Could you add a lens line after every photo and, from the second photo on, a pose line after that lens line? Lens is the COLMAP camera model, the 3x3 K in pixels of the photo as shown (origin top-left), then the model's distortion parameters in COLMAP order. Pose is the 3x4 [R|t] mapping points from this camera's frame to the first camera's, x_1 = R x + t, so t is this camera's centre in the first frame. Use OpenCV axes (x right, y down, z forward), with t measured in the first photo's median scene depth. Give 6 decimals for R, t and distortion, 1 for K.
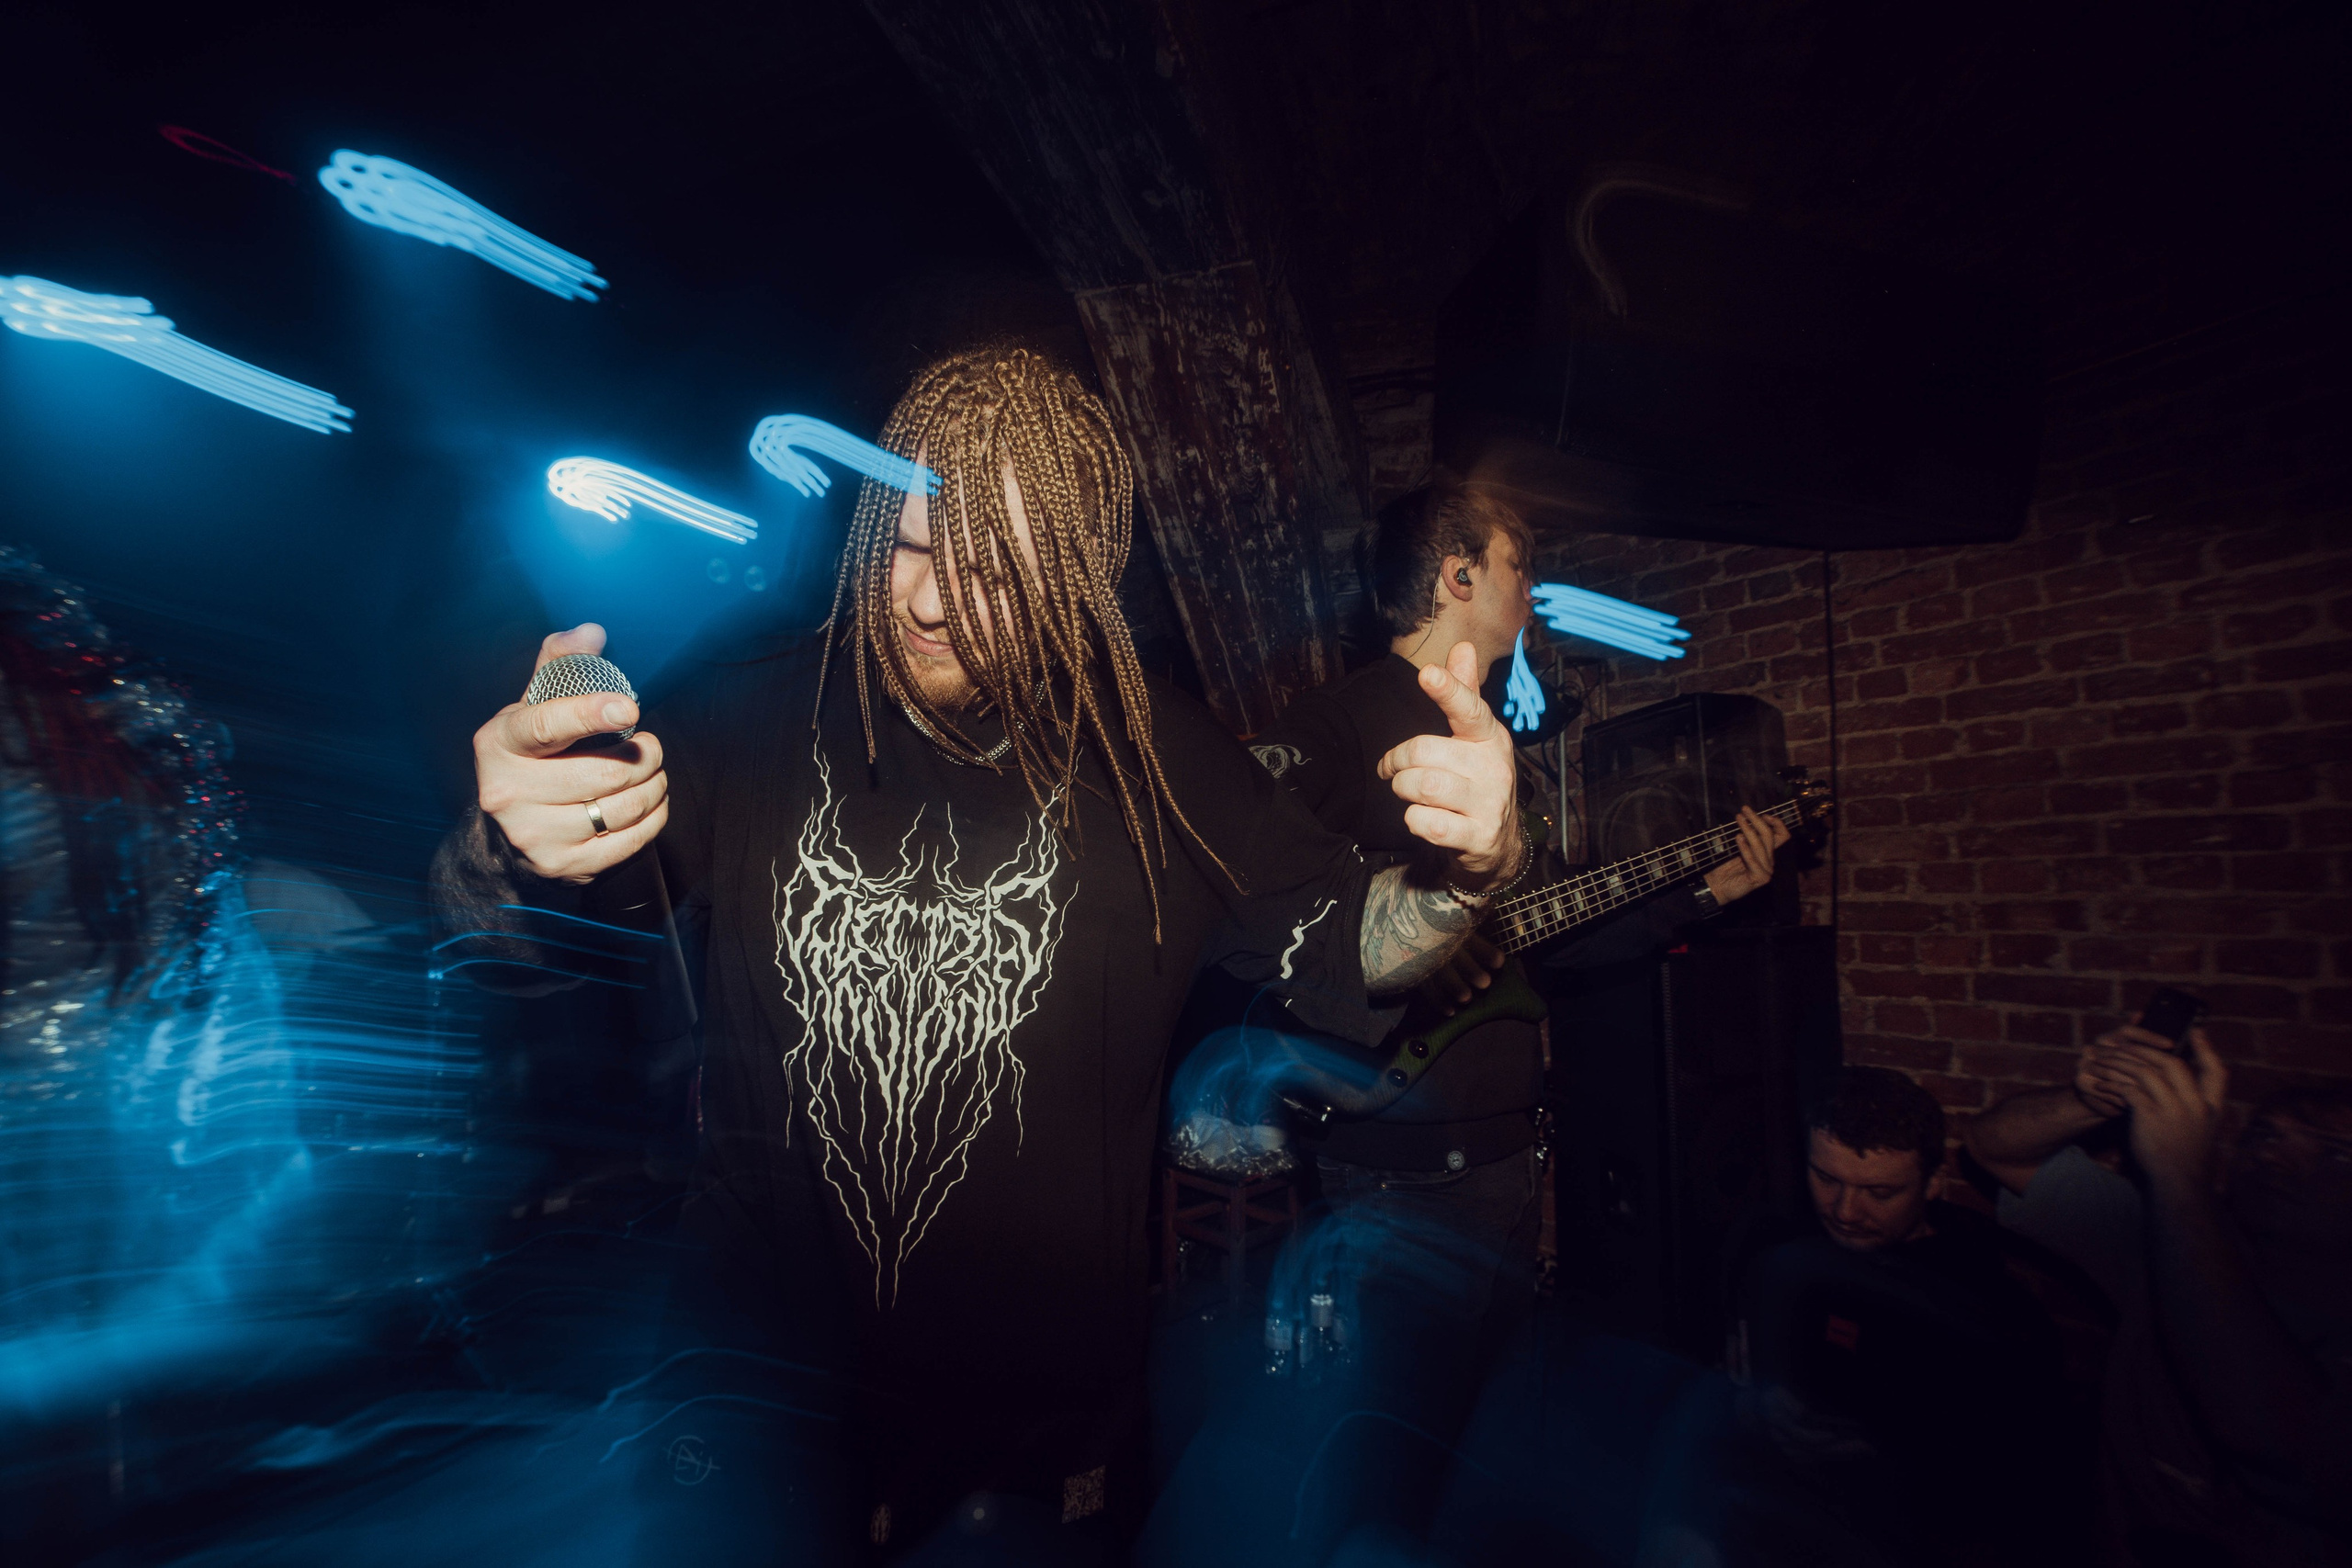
lens RADIAL K [[974.9, 0, 1153.9], [0, 974.9, 782.9], [0, 0, 1]] dist [-0.104946, 0.037484]
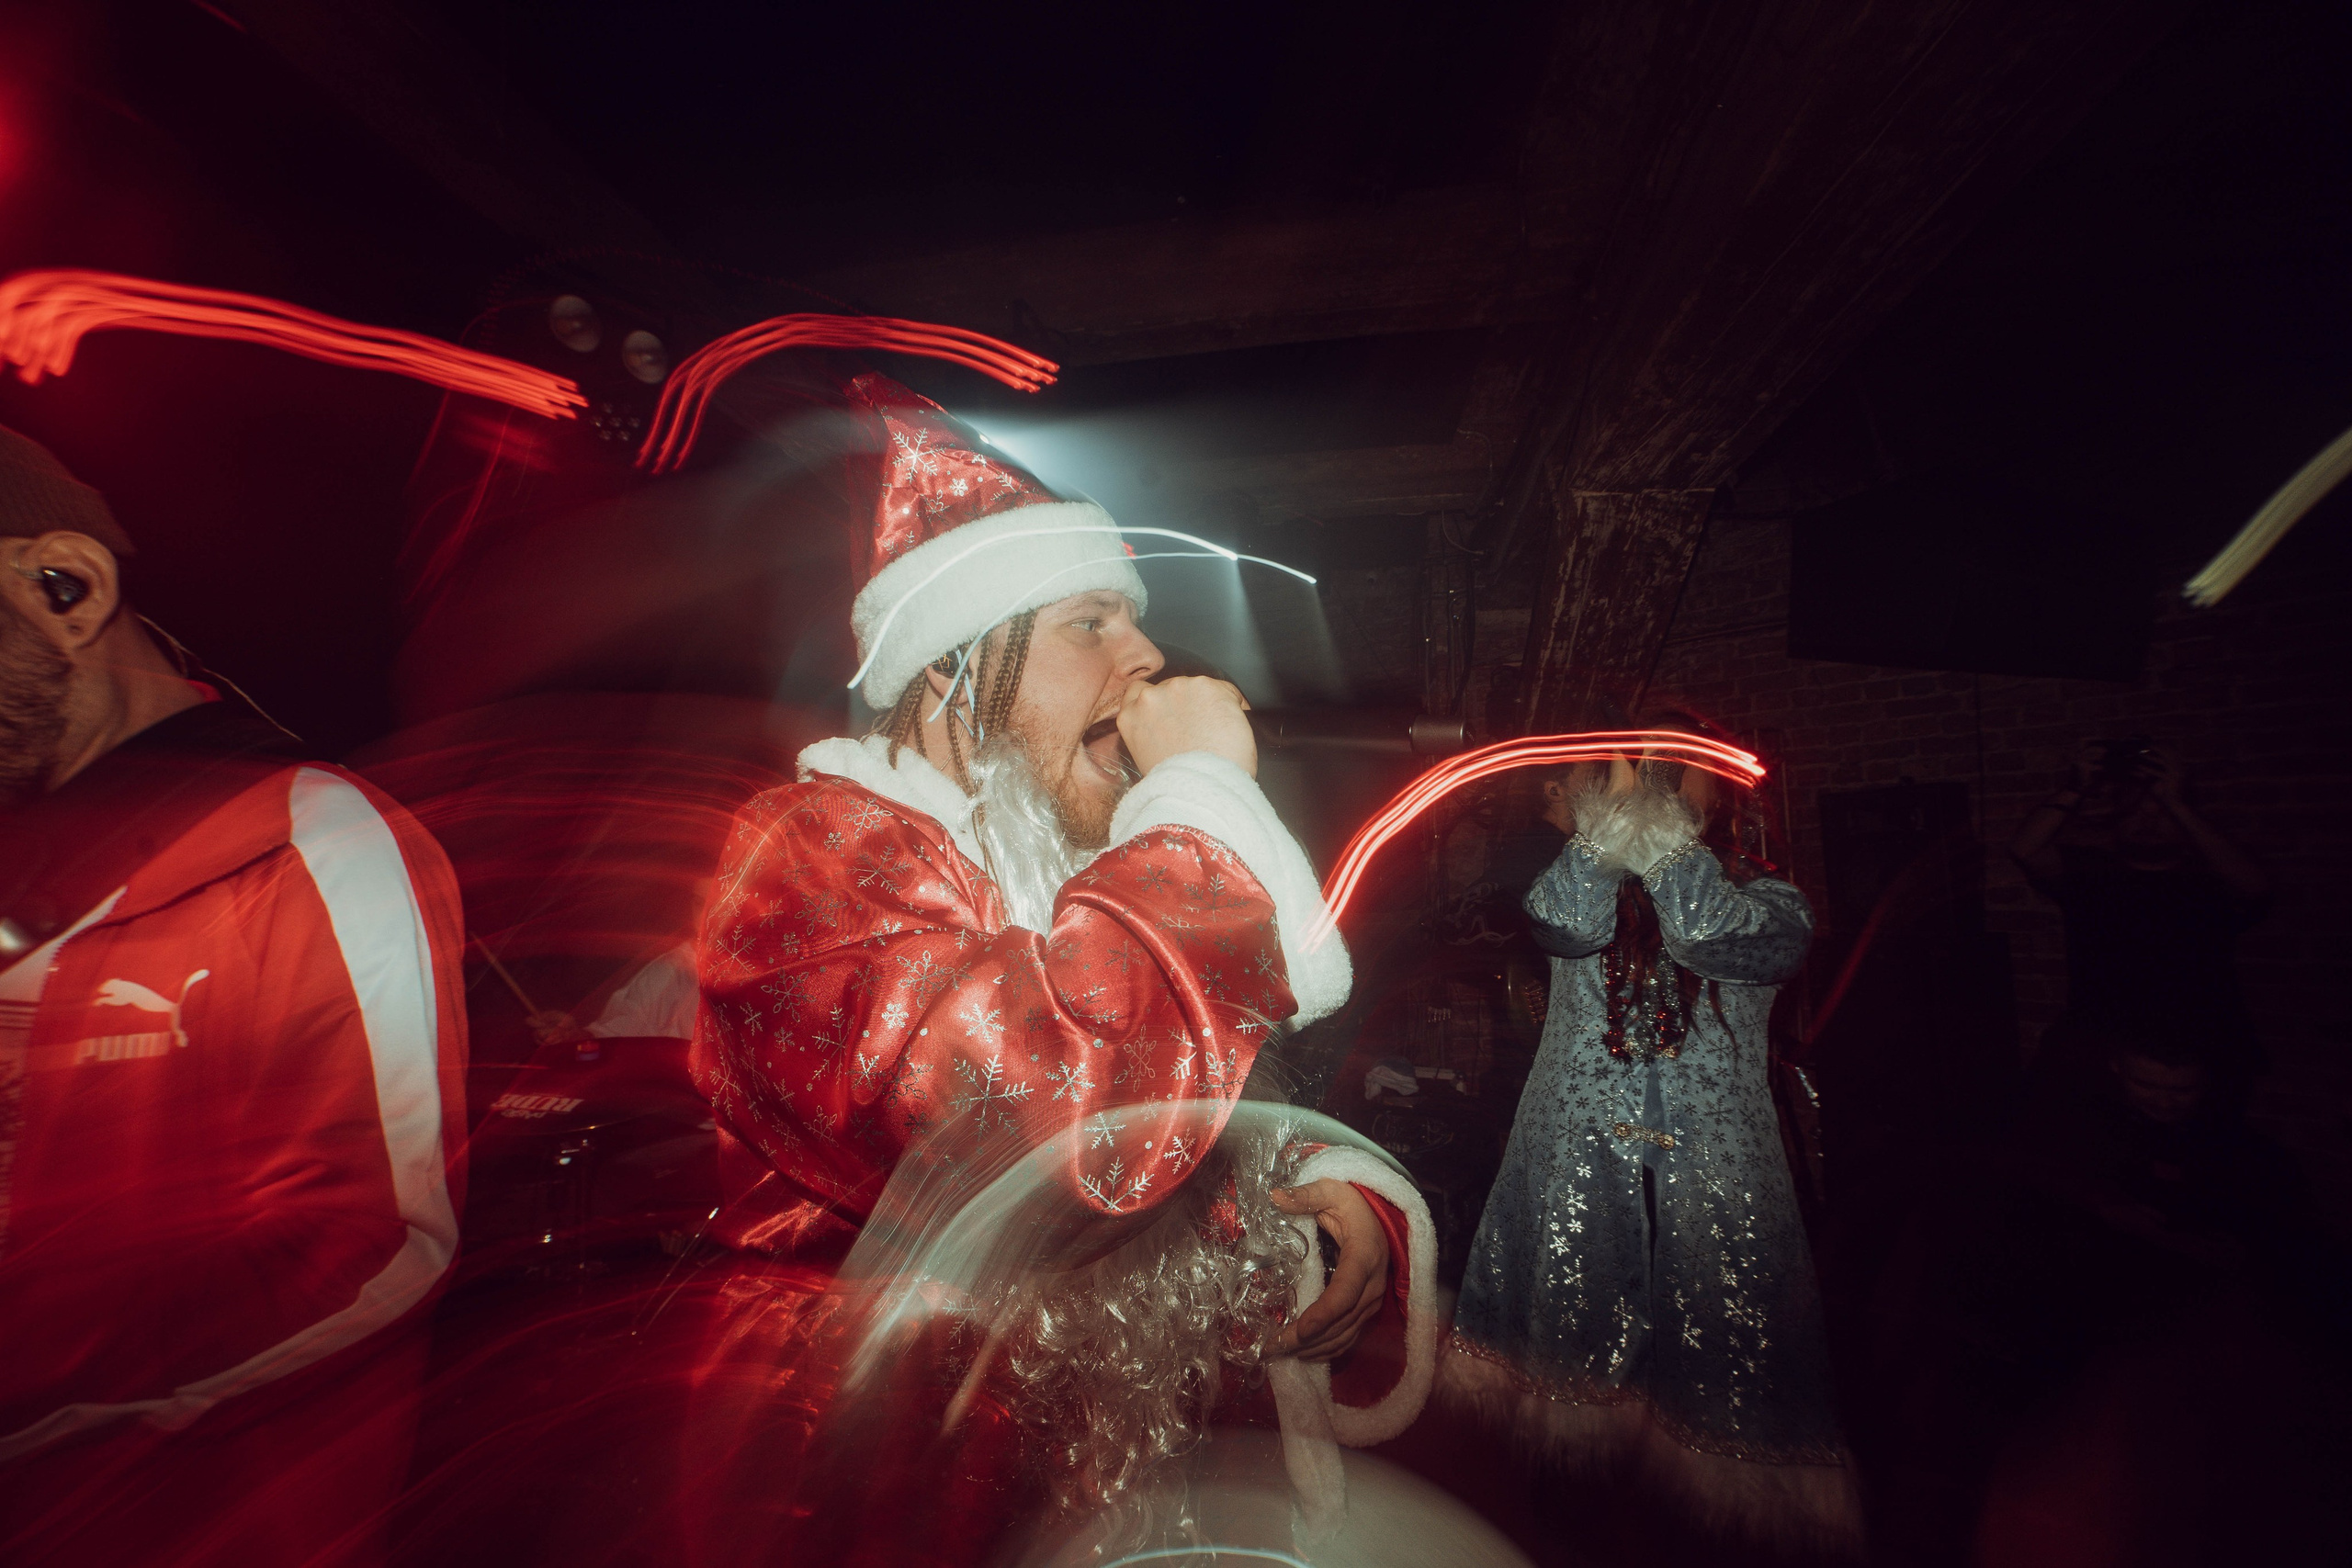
lens RADIAL K [[988.8, 0, 1177.8], [0, 988.8, 778.1], [0, 0, 1]] dist [-0.087546, 0.040932]
pose [[0.980141, -0.016164, 0.197640, -0.855510], [0.009637, 0.999377, 0.033938, -0.155814], [-0.198066, -0.031360, 0.979687, -0.226936]]
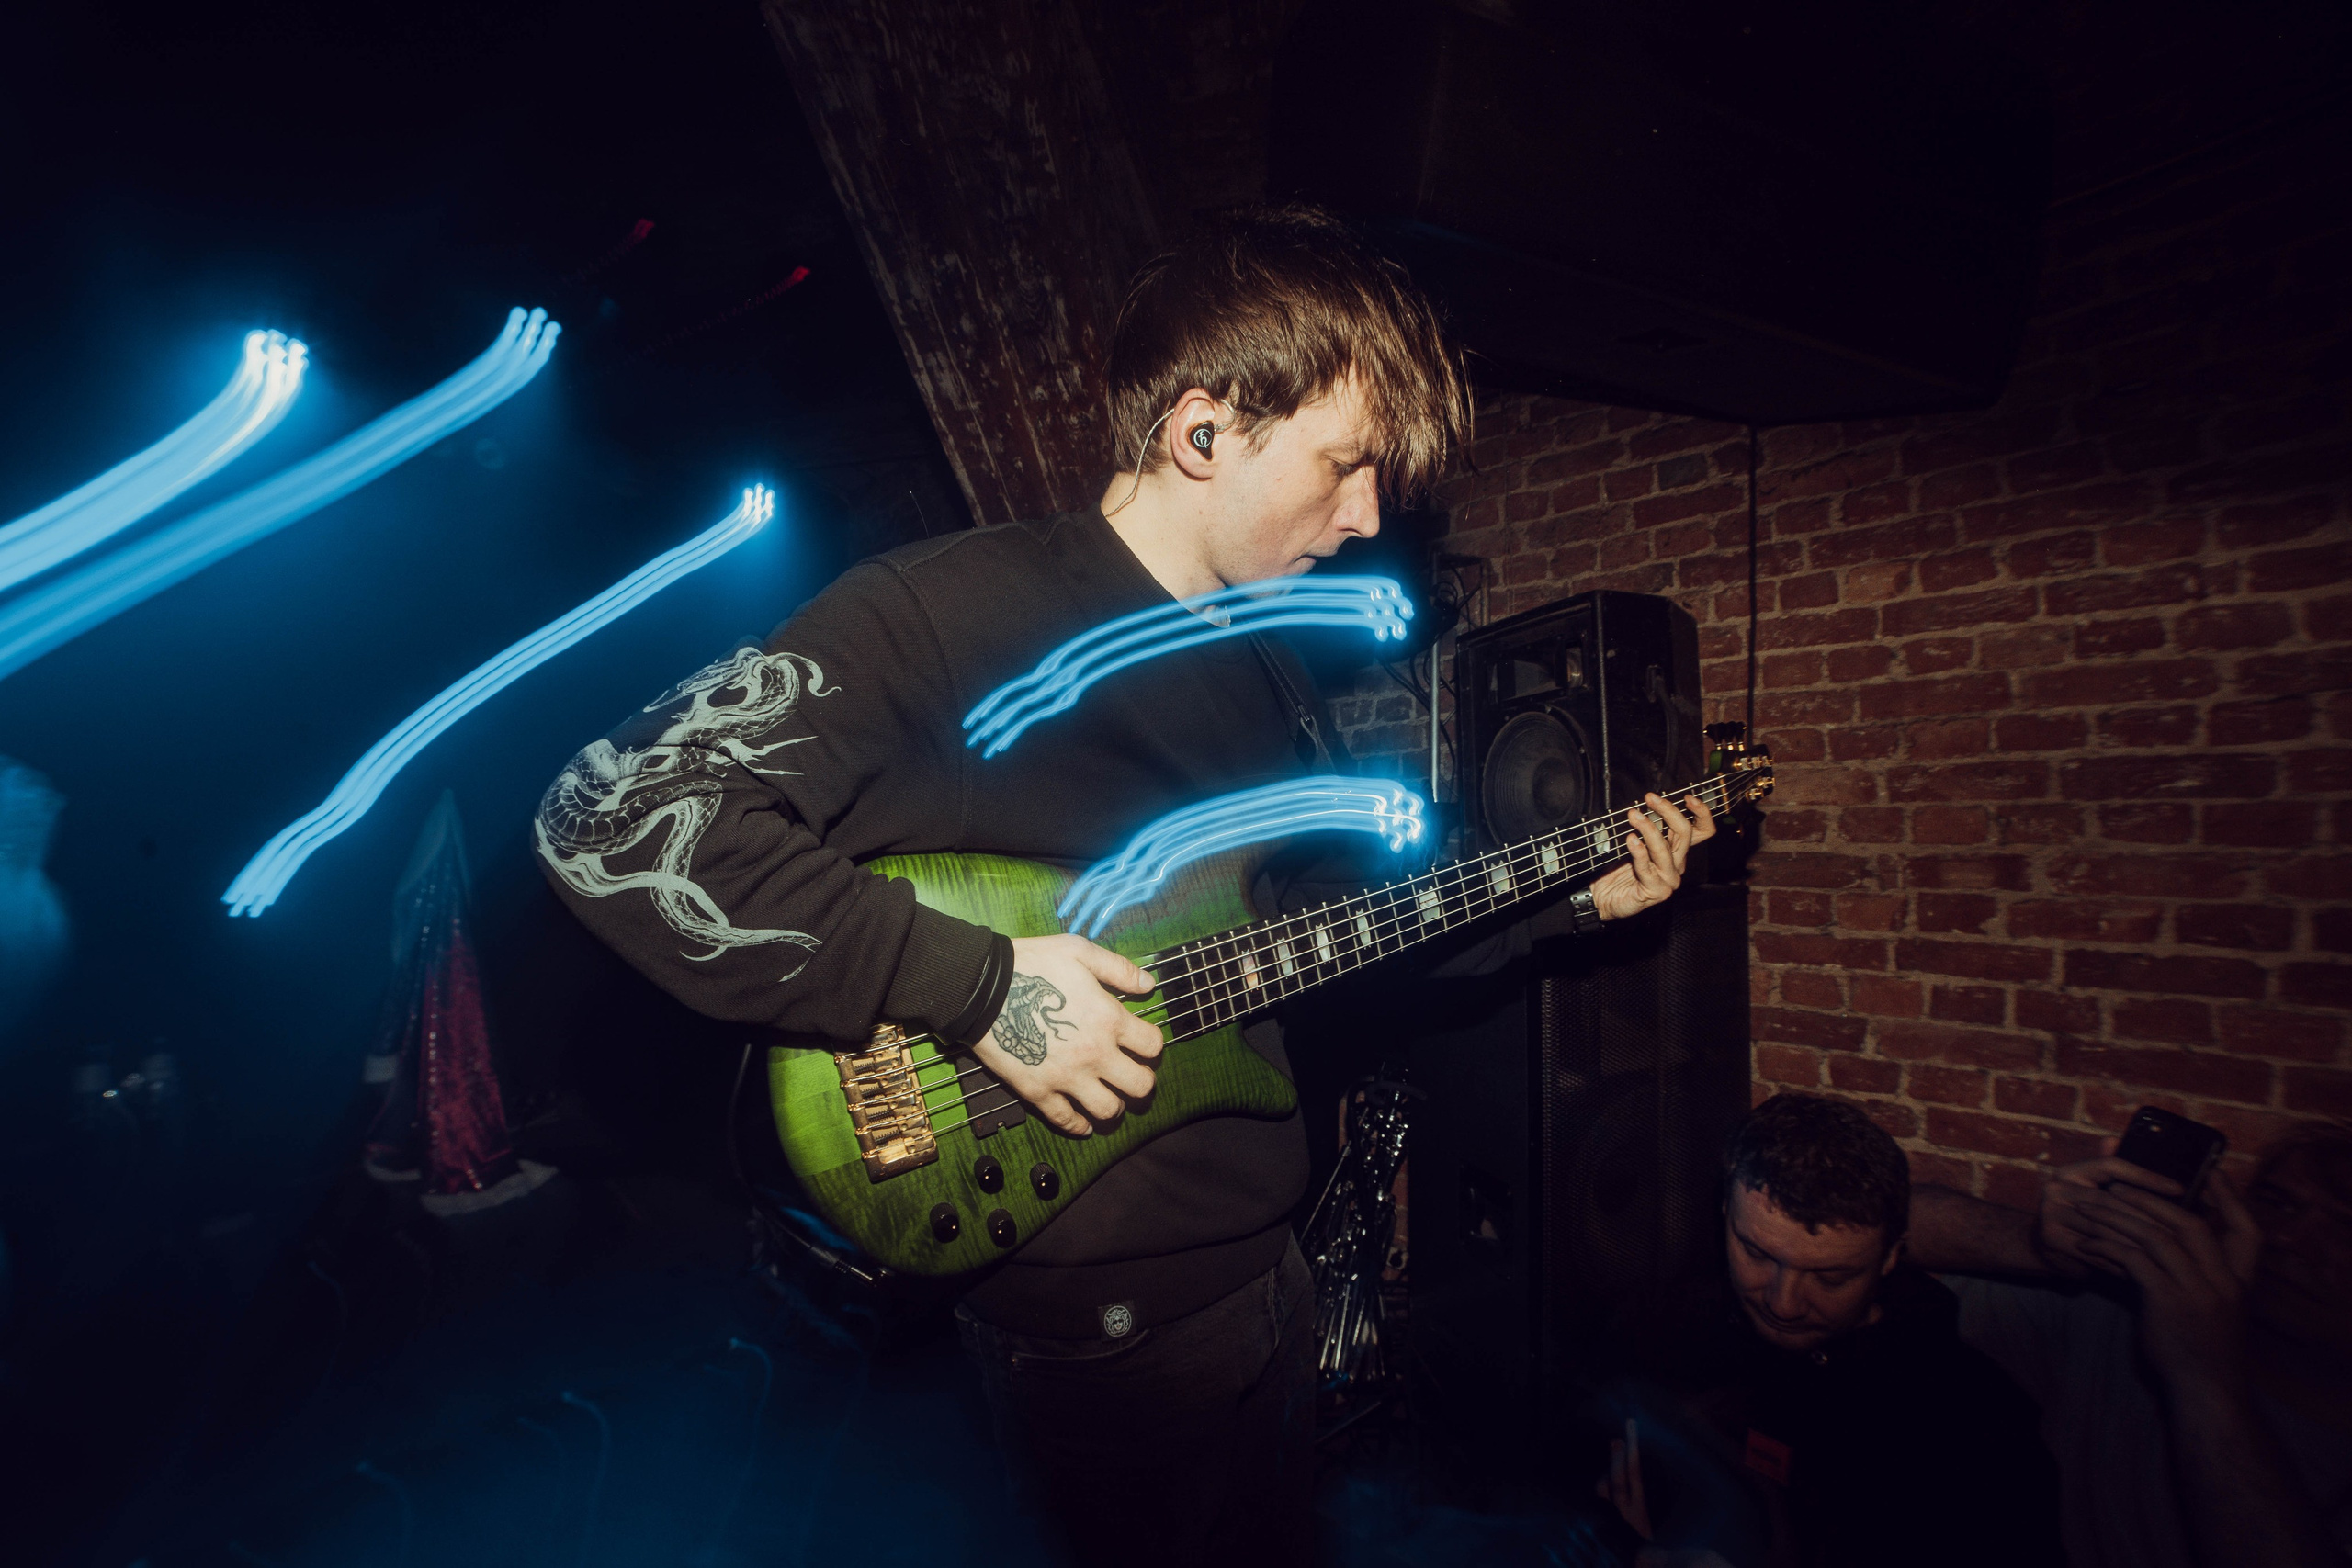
lens RADIAL K [[964.5, 0, 1164.7], [0, 964.5, 790.0], [0, 0, 1]] dist [-0.102081, 0.037126]
pose [[0.993880, -0.004108, 0.110392, 0.128722], [-0.005864, 0.995938, 0.089851, -0.000251], [-0.110313, -0.089948, 0.989818, 0.244185]]
